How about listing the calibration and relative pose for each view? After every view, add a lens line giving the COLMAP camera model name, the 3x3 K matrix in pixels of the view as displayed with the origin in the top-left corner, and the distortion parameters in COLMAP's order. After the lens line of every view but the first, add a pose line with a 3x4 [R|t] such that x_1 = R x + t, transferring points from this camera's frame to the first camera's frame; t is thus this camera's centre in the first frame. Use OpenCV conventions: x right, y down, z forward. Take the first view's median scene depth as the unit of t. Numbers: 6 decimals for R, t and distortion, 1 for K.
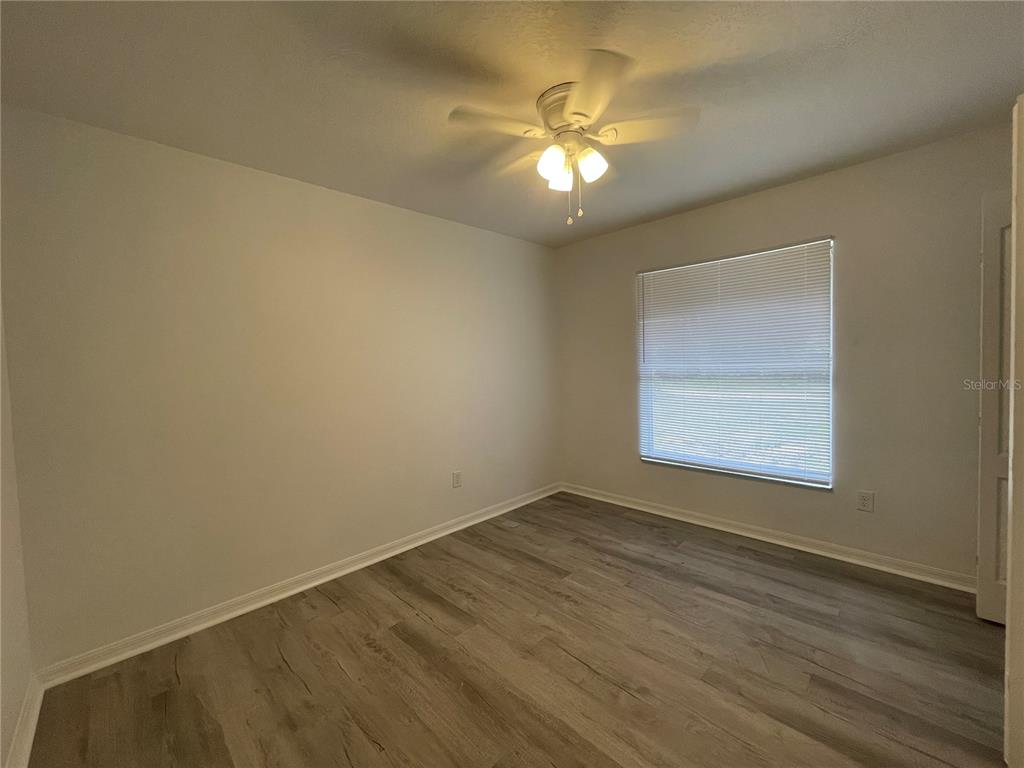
lens RADIAL K [[410.3, 0, 507.2], [0, 410.3, 380.0], [0, 0, 1]] dist [0.011322, 0.000183]
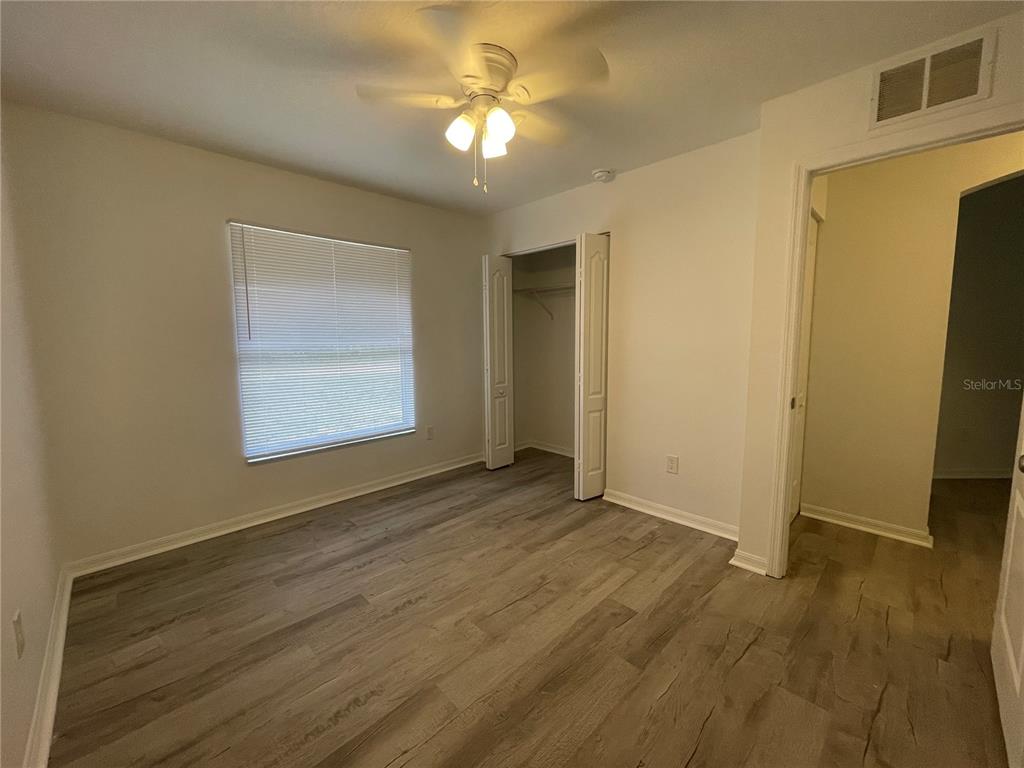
lens RADIAL K [[410.3, 0, 507.2], [0, 410.3, 380.0], [0, 0, 1]] dist [0.011322, 0.000183]
pose [[0.017435, -0.073382, 0.997151, -0.593550], [0.048096, 0.996210, 0.072472, 0.003051], [-0.998691, 0.046695, 0.020899, 0.649541]]
